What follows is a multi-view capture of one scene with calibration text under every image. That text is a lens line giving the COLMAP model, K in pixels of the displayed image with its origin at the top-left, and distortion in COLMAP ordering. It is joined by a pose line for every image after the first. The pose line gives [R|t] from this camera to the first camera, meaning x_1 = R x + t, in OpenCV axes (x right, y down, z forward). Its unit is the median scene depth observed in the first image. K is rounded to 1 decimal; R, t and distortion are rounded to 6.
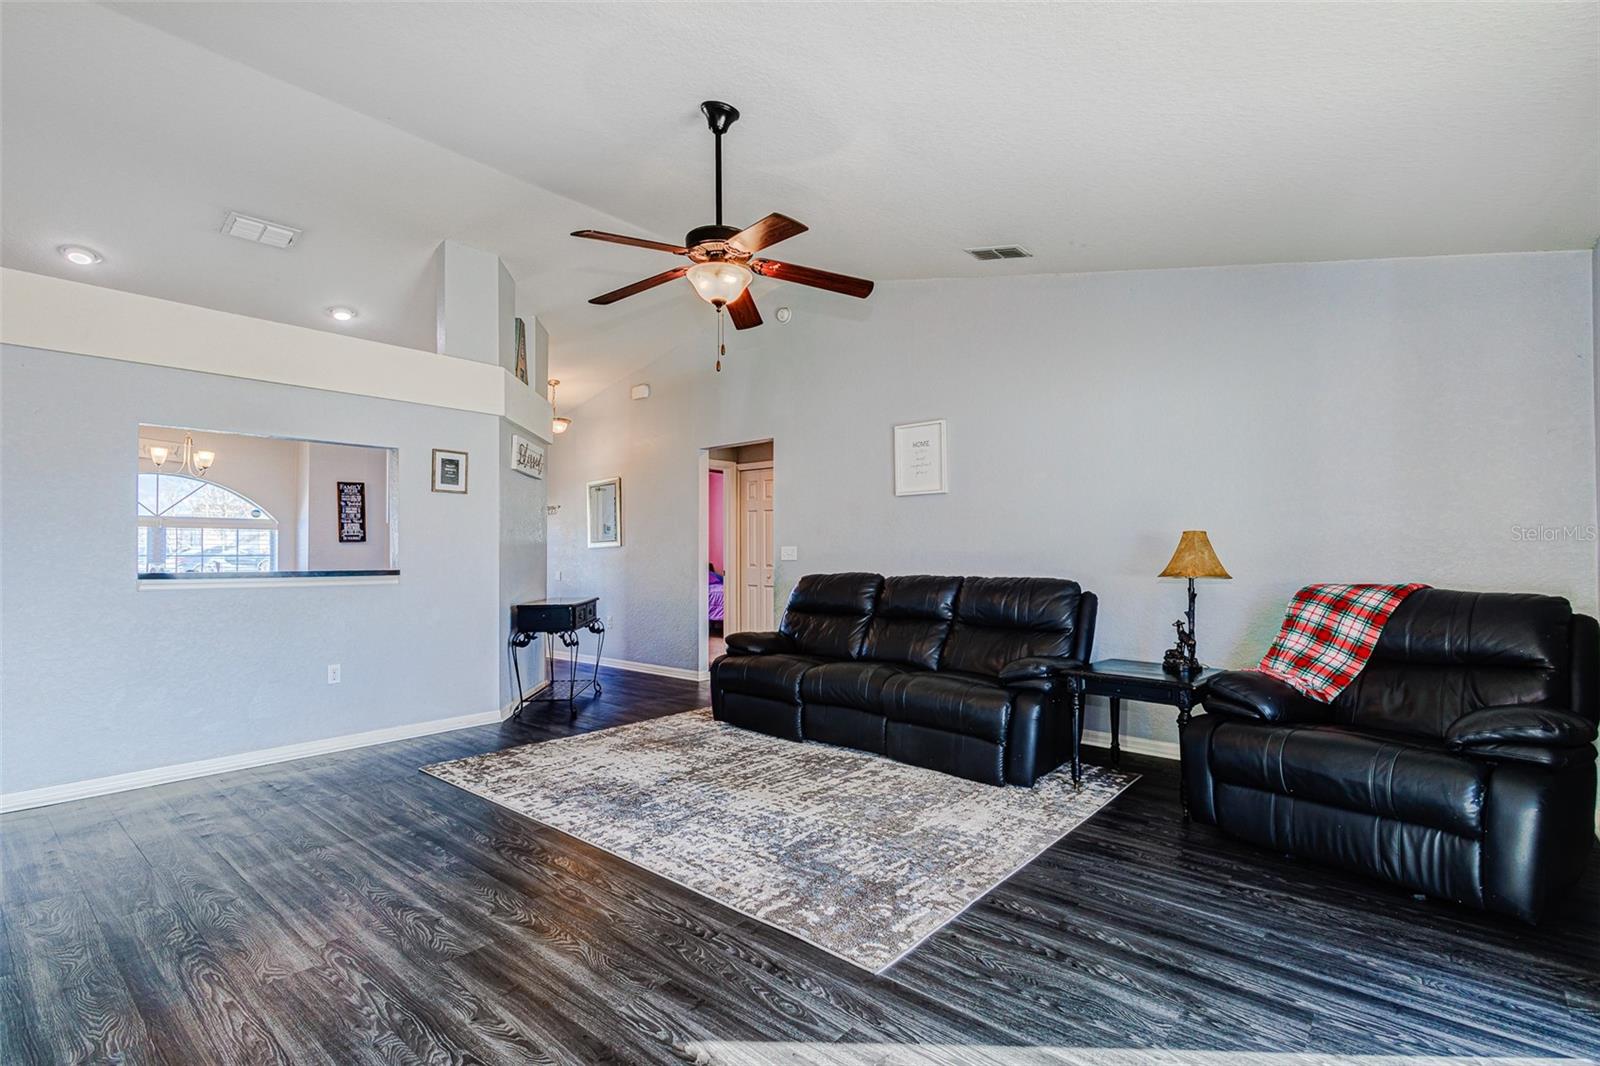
lens RADIAL K [[771.8, 0, 800.0], [0, 771.8, 533.0], [0, 0, 1]] dist [0.016336, 0.000211]
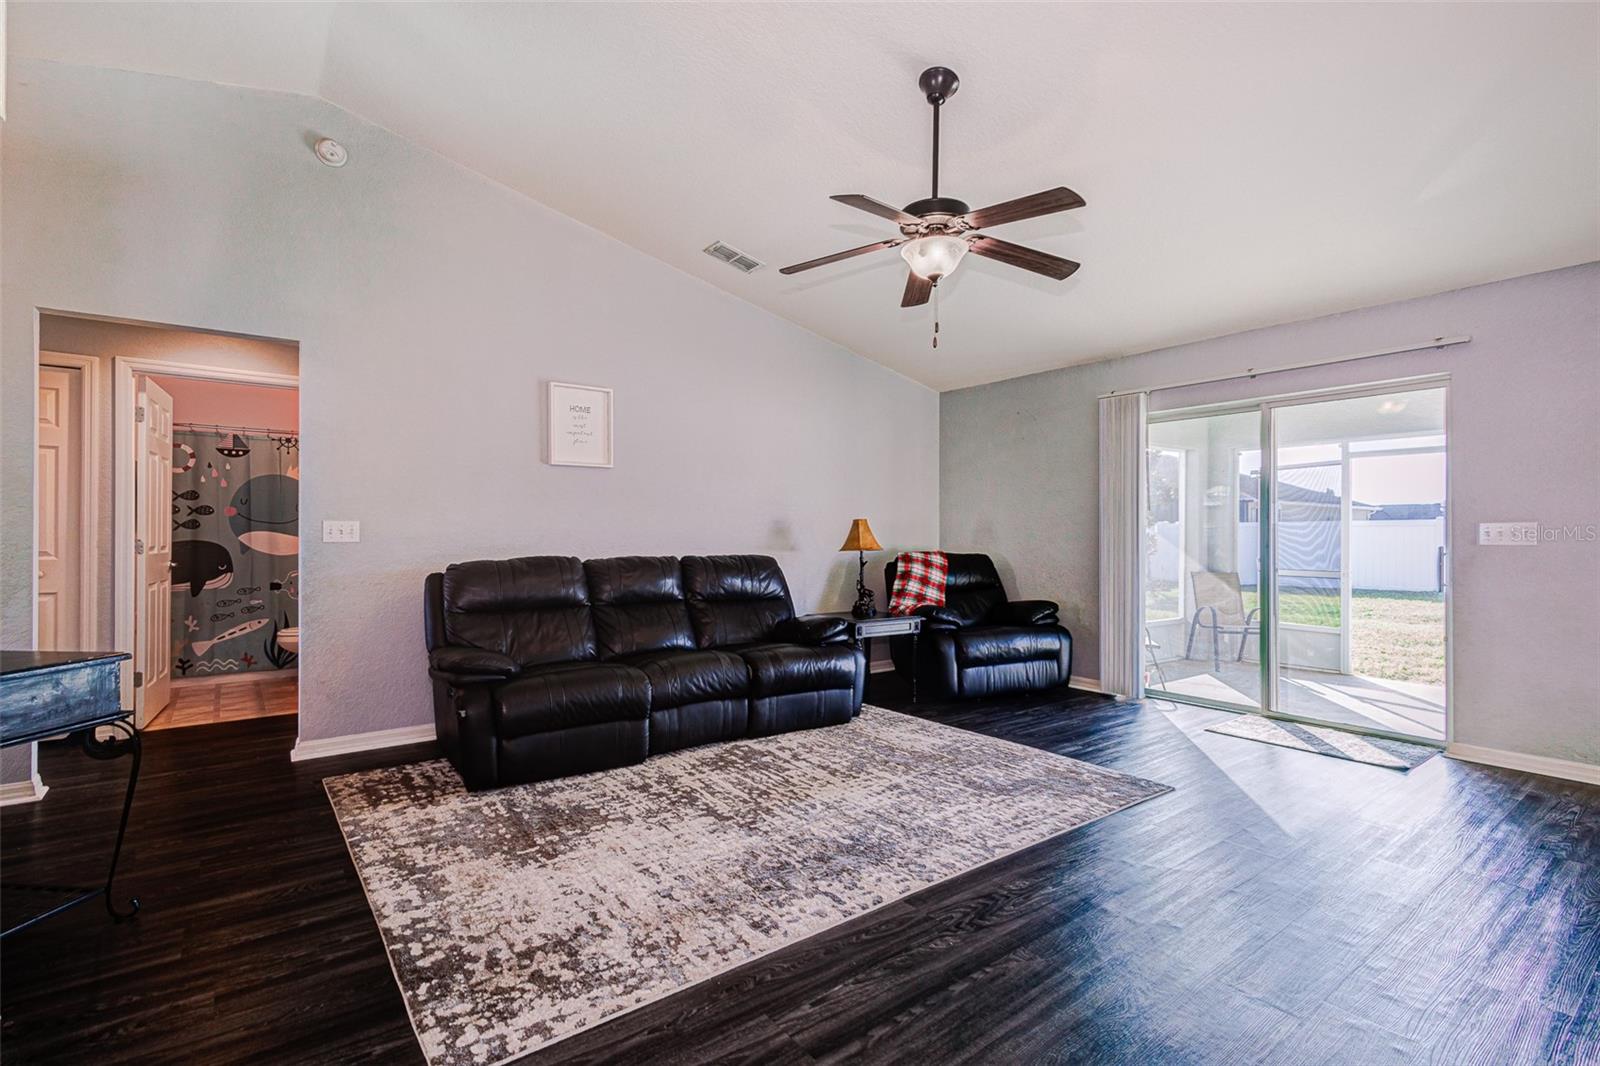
lens RADIAL K [[736.5, 0, 813.6], [0, 736.5, 530.4], [0, 0, 1]] dist [0.012429, 0.000031]
pose [[0.184463, 0.009826, 0.982790, -0.870392], [-0.029587, 0.999552, -0.004440, 0.026774], [-0.982394, -0.028259, 0.184671, 0.807135]]
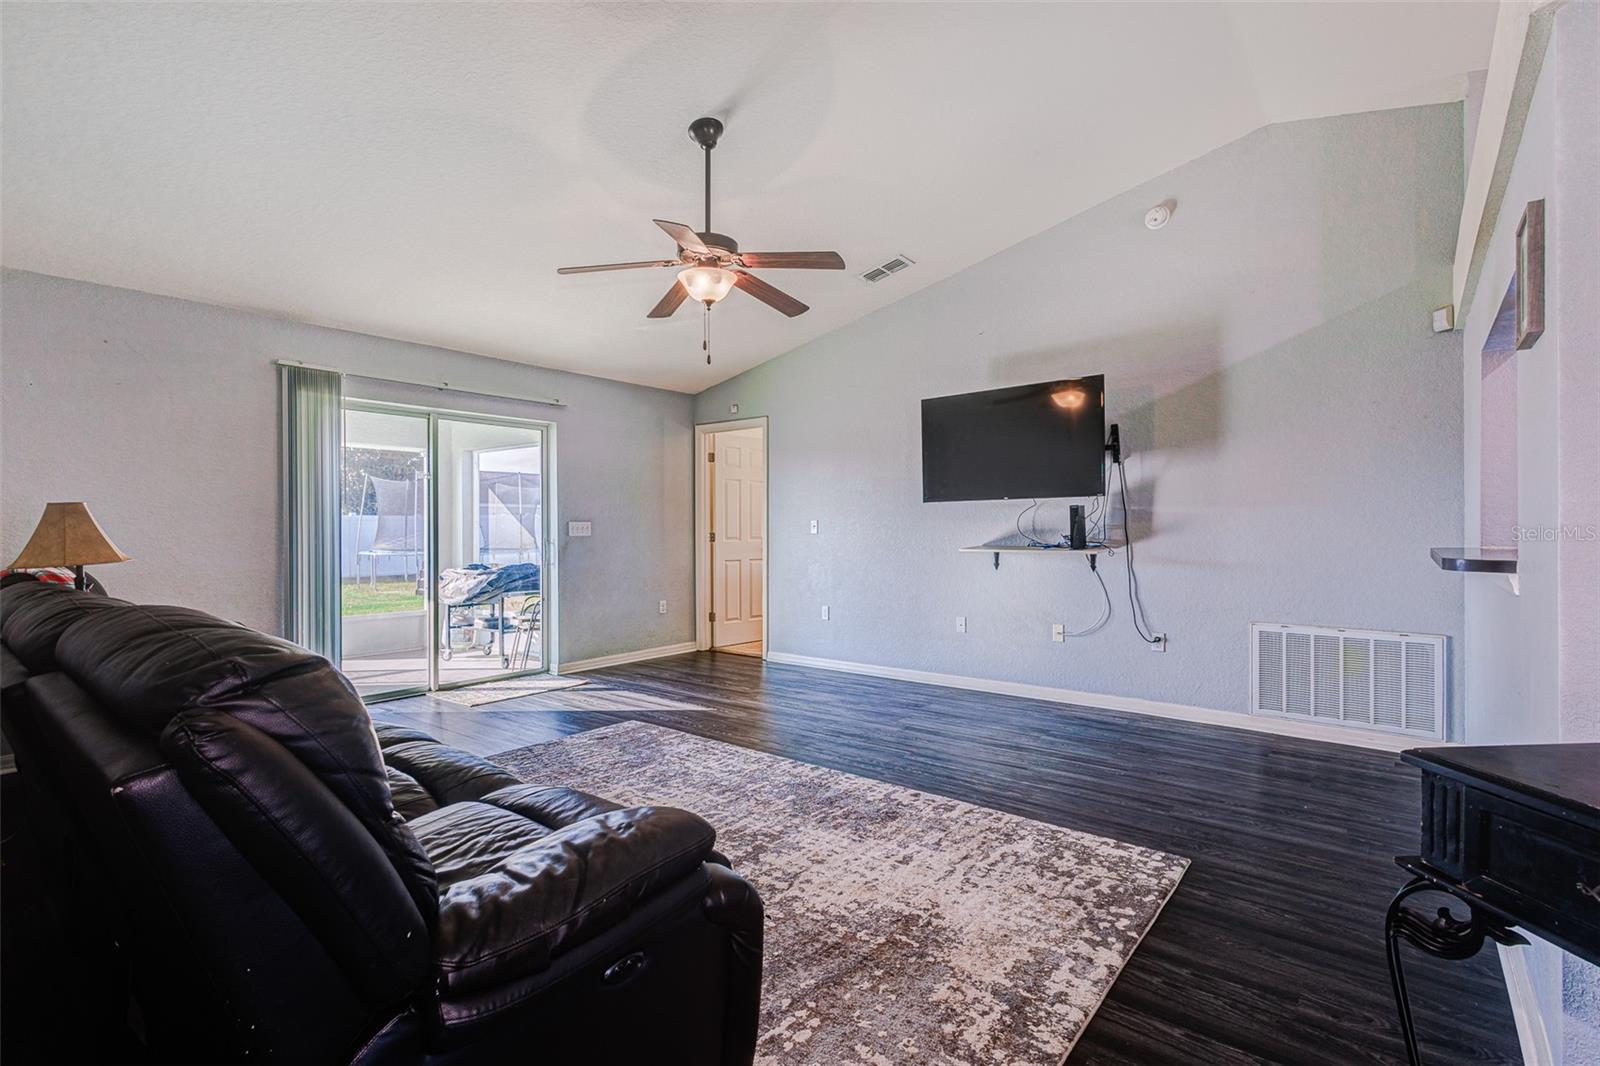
lens RADIAL K [[745.0, 0, 798.5], [0, 745.0, 526.6], [0, 0, 1]] dist [0.016546, 0.000270]
pose [[-0.999203, 0.007499, -0.039216, -0.157440], [0.008761, 0.999446, -0.032109, 0.049653], [0.038954, -0.032427, -0.998715, 1.711140]]
